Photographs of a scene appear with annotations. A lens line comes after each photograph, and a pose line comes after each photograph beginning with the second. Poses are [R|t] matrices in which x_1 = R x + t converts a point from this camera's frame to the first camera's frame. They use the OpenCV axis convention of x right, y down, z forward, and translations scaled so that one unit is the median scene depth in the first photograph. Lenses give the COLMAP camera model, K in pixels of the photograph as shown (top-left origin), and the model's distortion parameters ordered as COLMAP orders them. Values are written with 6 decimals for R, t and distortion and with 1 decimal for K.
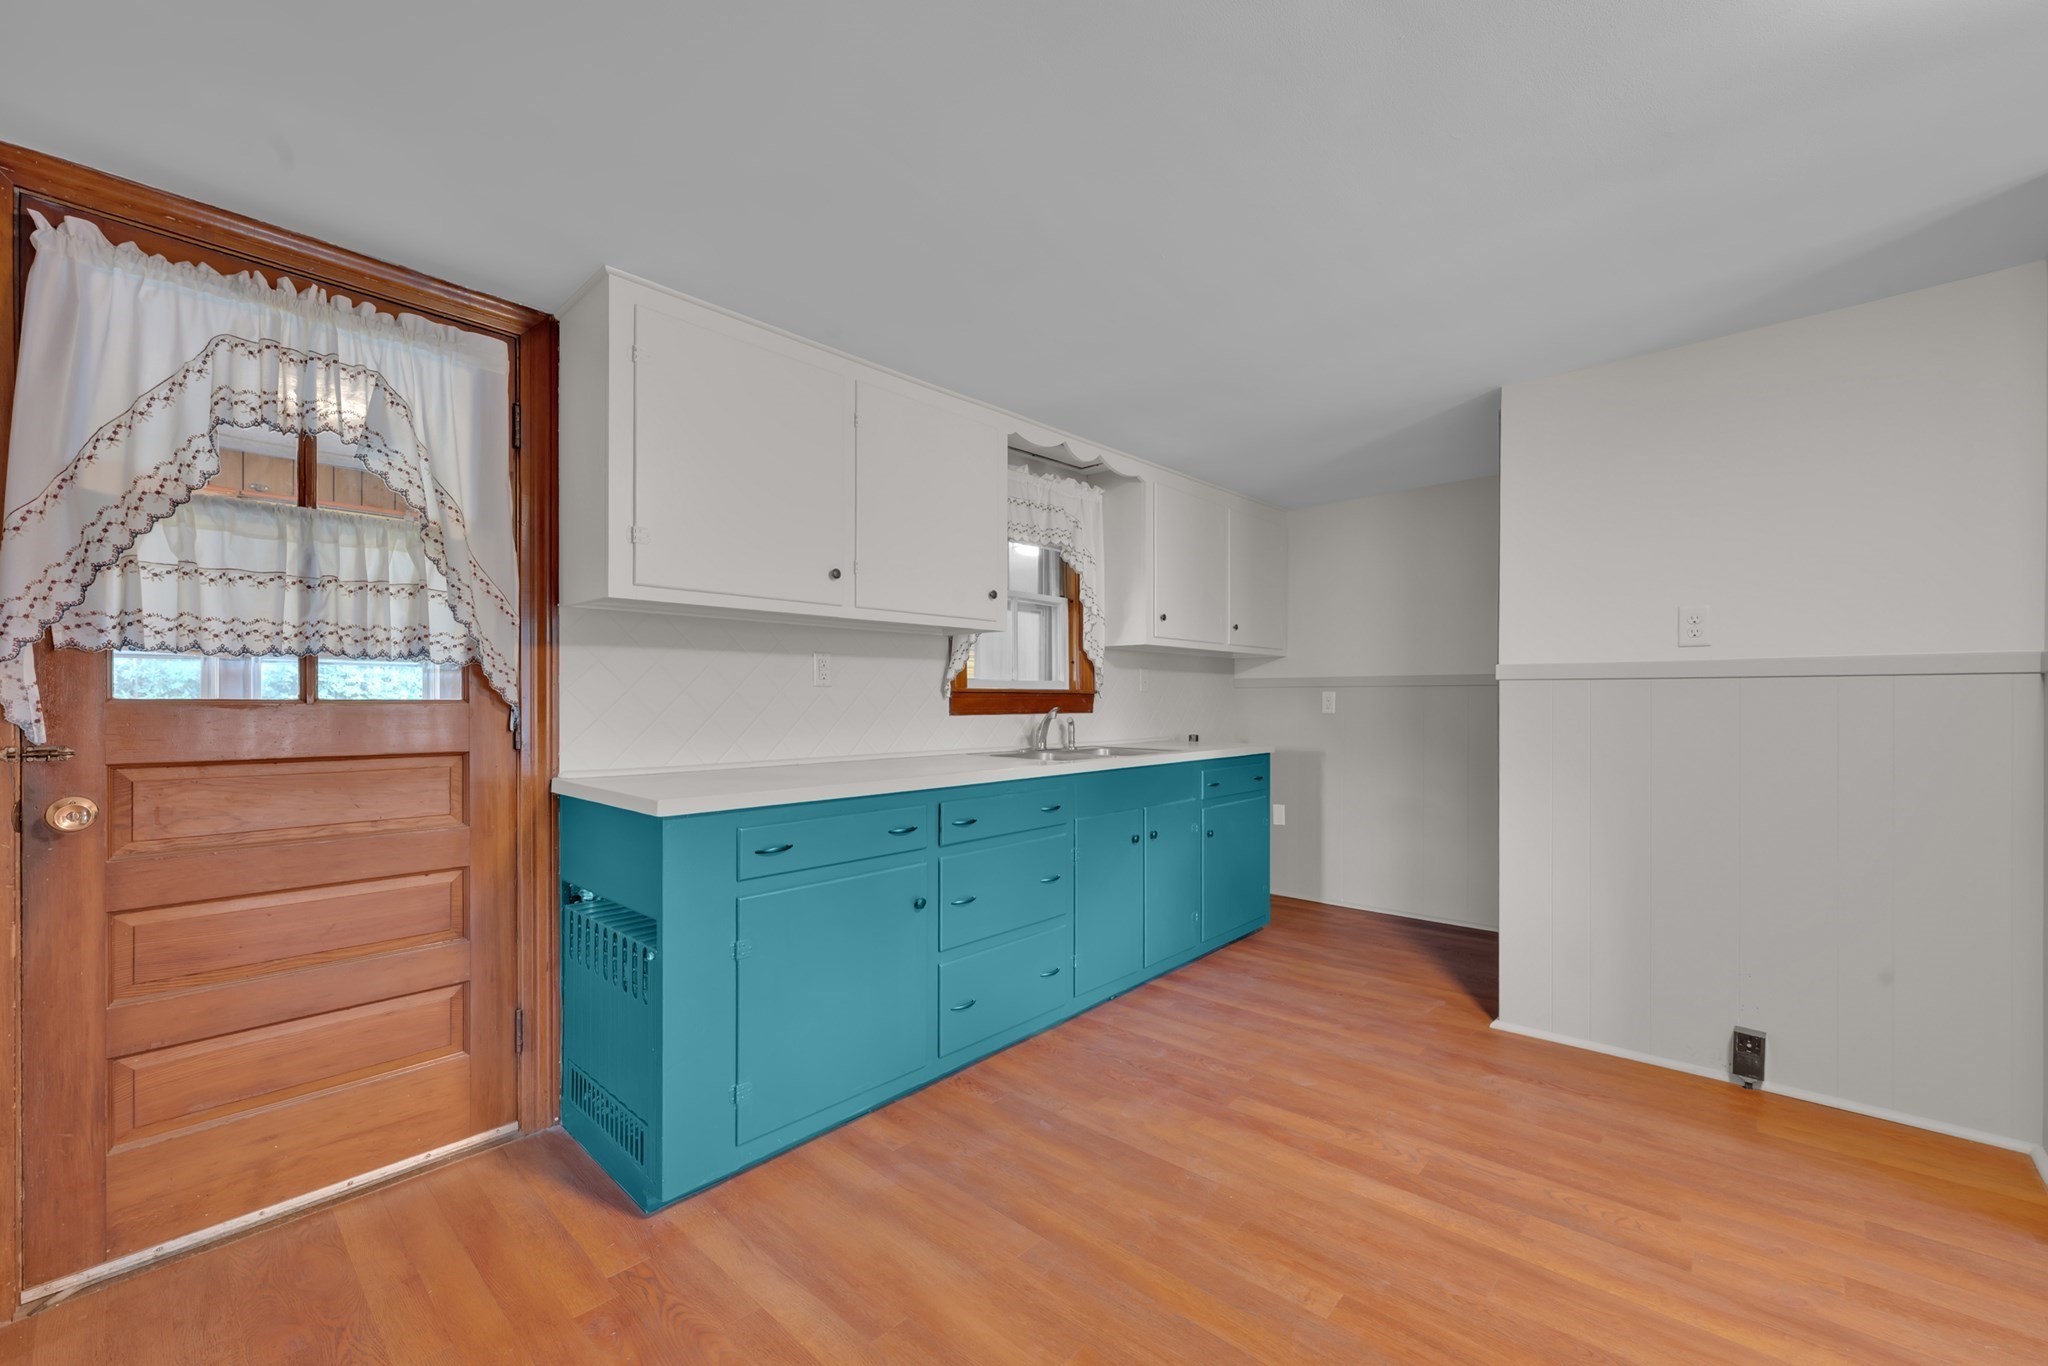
lens RADIAL K [[831.7, 0, 1030.4], [0, 831.7, 694.4], [0, 0, 1]] dist [0.002458, -0.000099]
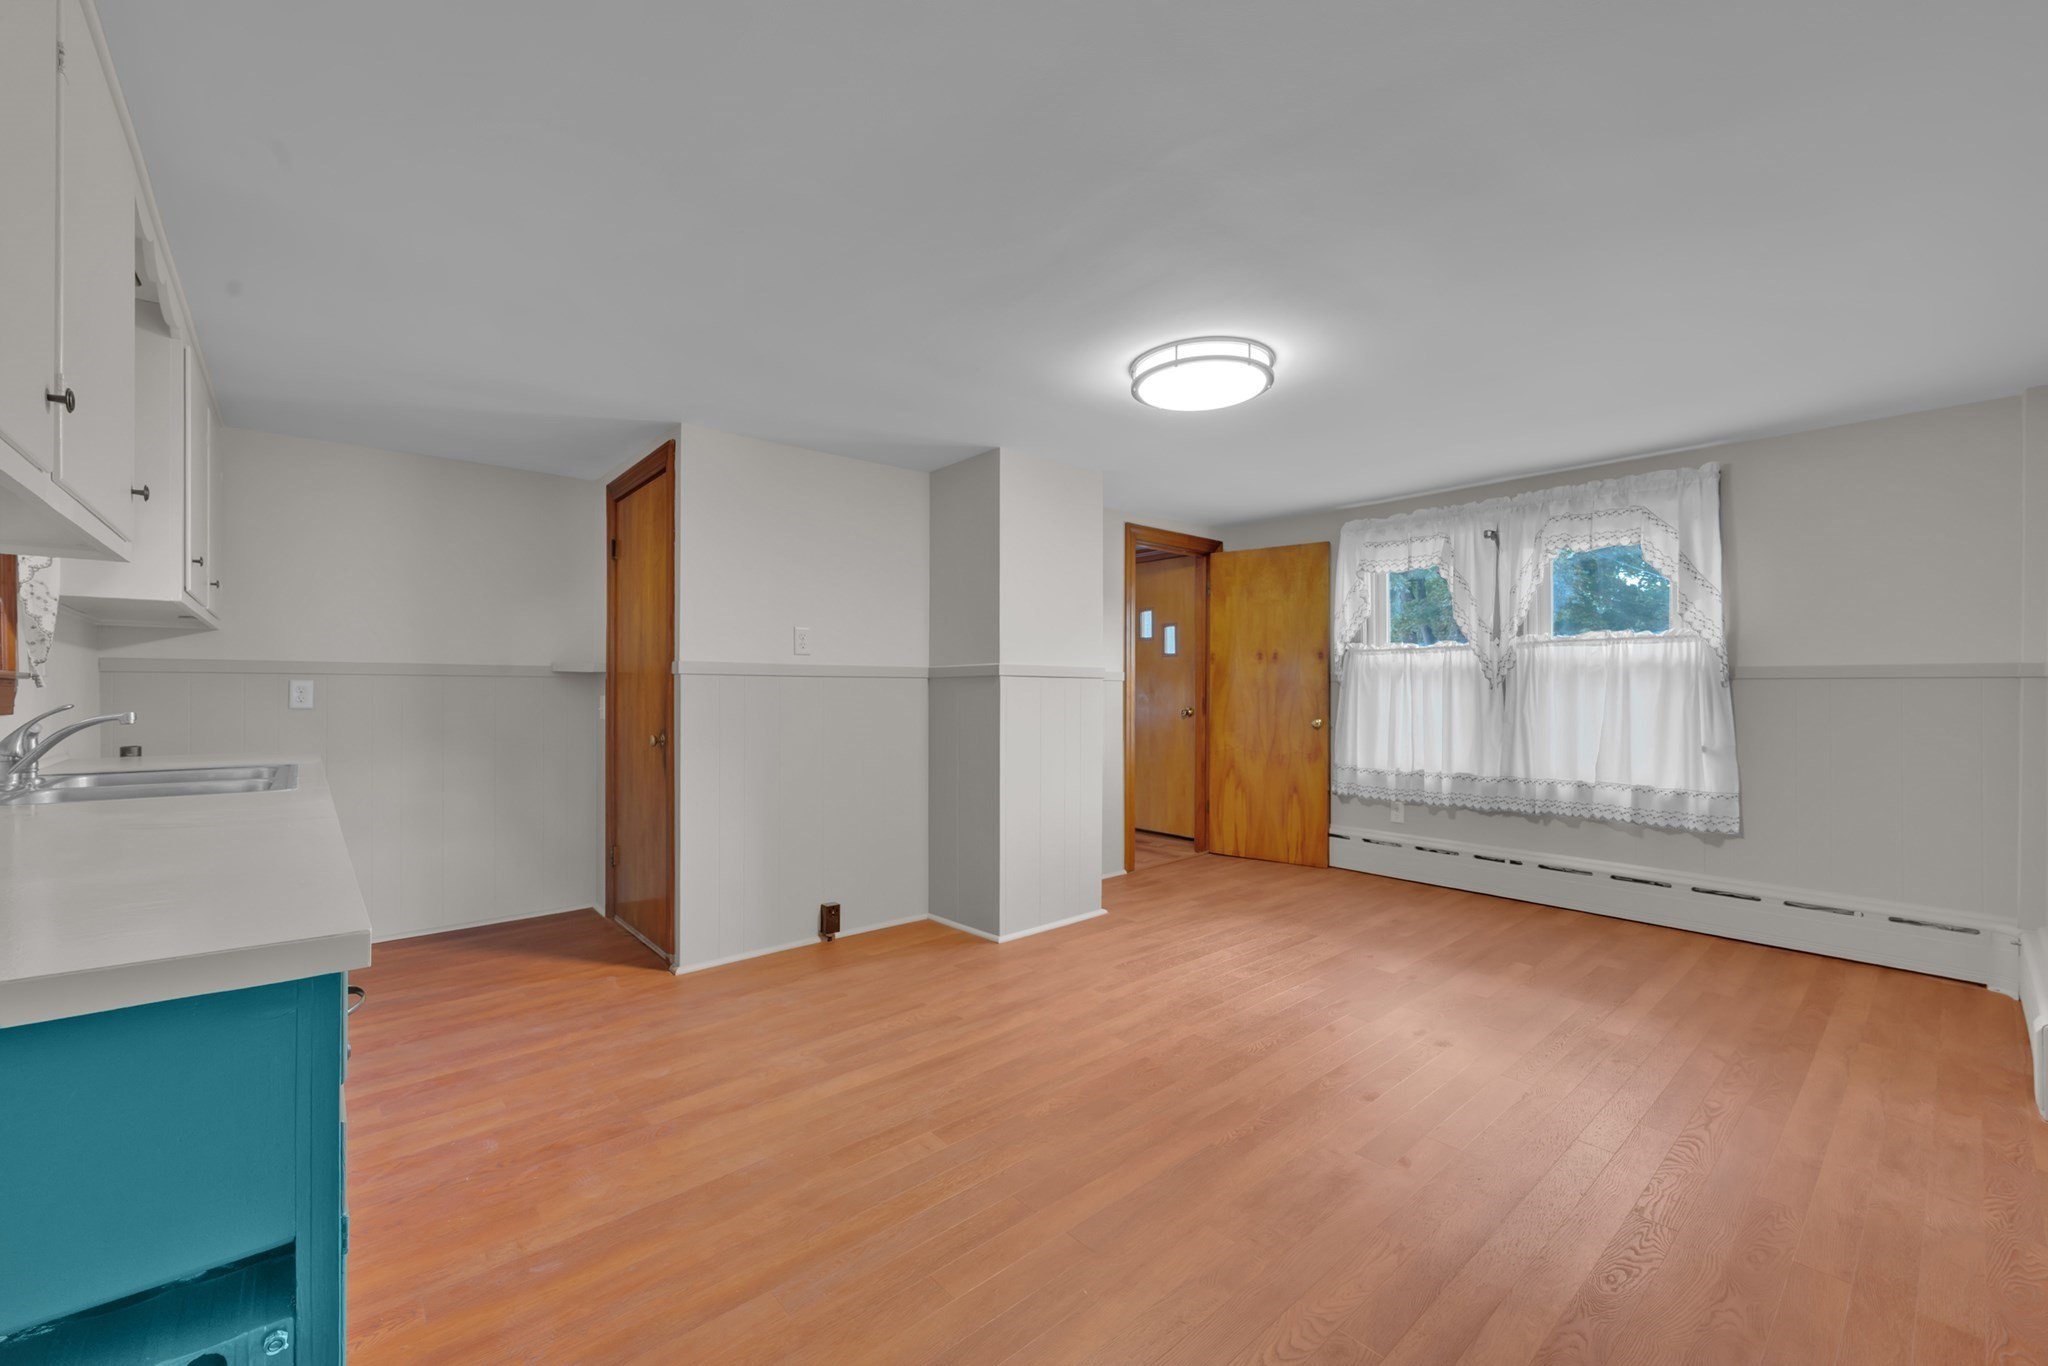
lens RADIAL K [[831.7, 0, 1012.4], [0, 831.7, 697.1], [0, 0, 1]] dist [0.002458, -0.000099]
pose [[0.111426, -0.006826, 0.993749, -0.624451], [-0.007625, 0.999941, 0.007724, 0.002333], [-0.993743, -0.008438, 0.111367, 0.477441]]
